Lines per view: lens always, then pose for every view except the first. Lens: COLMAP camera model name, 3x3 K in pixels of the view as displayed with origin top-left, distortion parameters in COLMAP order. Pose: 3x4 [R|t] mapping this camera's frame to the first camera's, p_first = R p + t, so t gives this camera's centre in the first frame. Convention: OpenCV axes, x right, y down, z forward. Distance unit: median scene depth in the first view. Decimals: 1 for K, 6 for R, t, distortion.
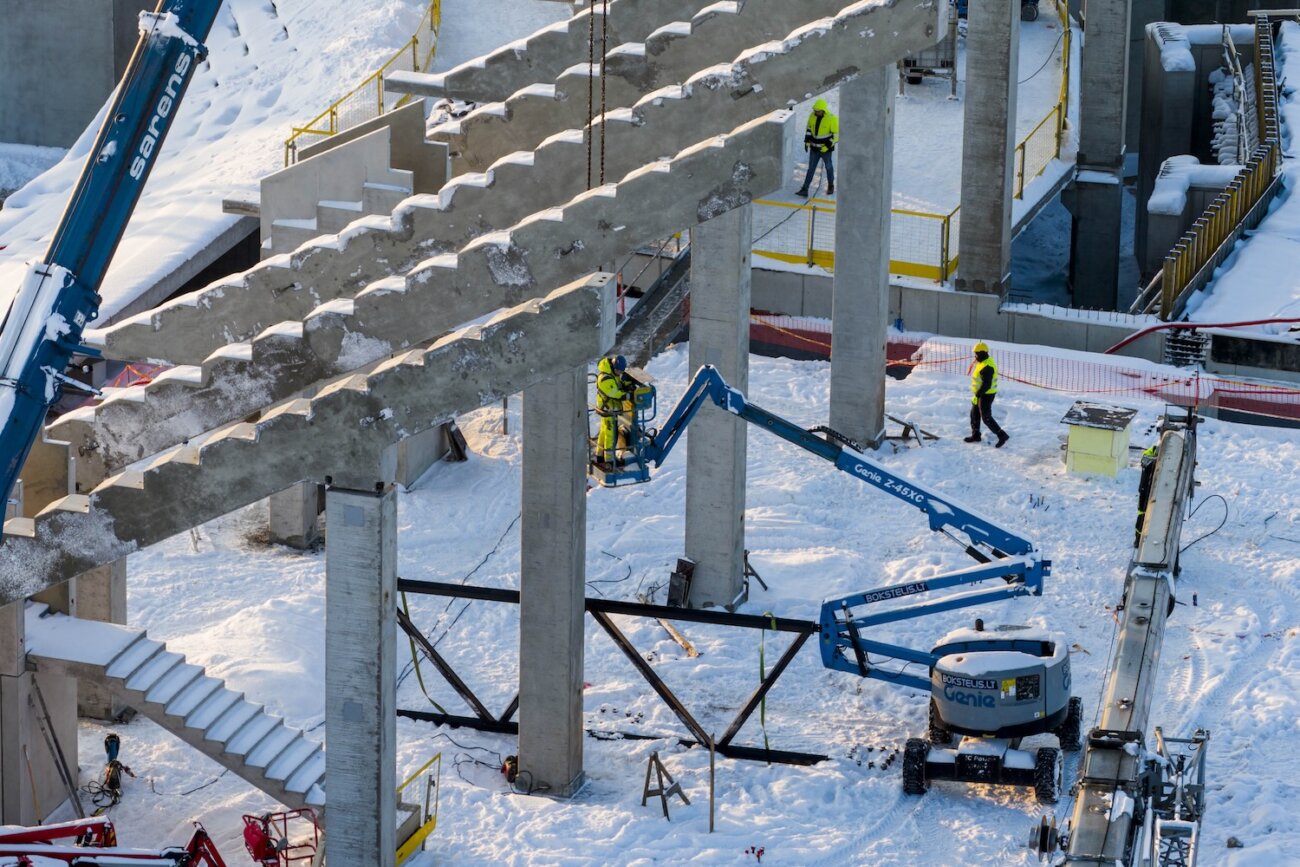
lens RADIAL K [[6084.7, 0, 665.9], [0, 6084.7, 493.9], [0, 0, 1]] dist [0.382133, 6.629805]
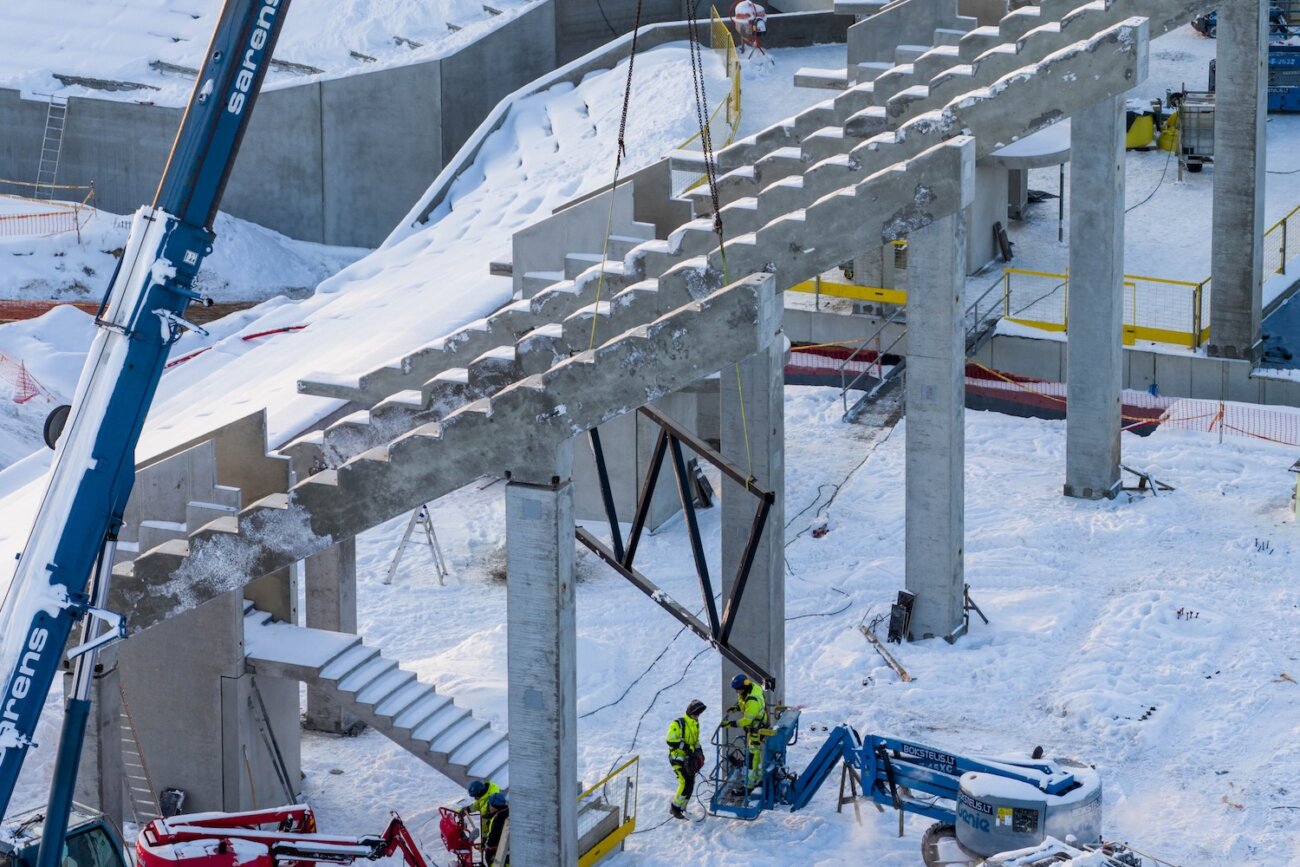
lens RADIAL K [[6097.3, 0, 652.9], [0, 6097.3, 321.3], [0, 0, 1]] dist [0.346534, 14.056431]
pose [[0.996098, 0.000570, -0.088252, 0.056882], [-0.006484, 0.997749, -0.066748, 0.037742], [0.088015, 0.067060, 0.993859, -0.040782]]
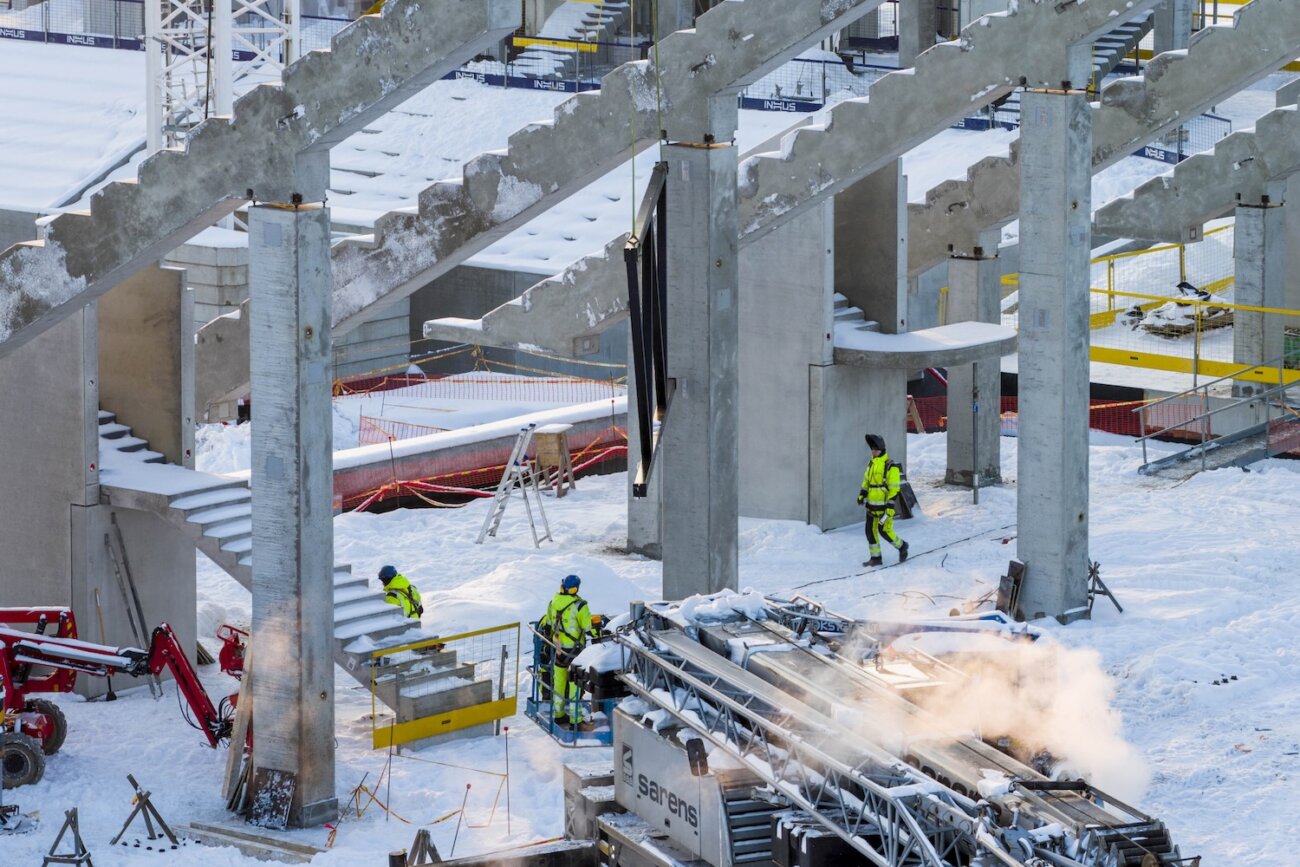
lens RADIAL K [[6167.6, 0, 648.3], [0, 6167.6, 342.1], [0, 0, 1]] dist [0.431046, 5.983190]
pose [[0.932883, 0.035484, -0.358428, 0.297956], [-0.108959, 0.976311, -0.186935, 0.166888], [0.343304, 0.213443, 0.914650, 0.175278]]
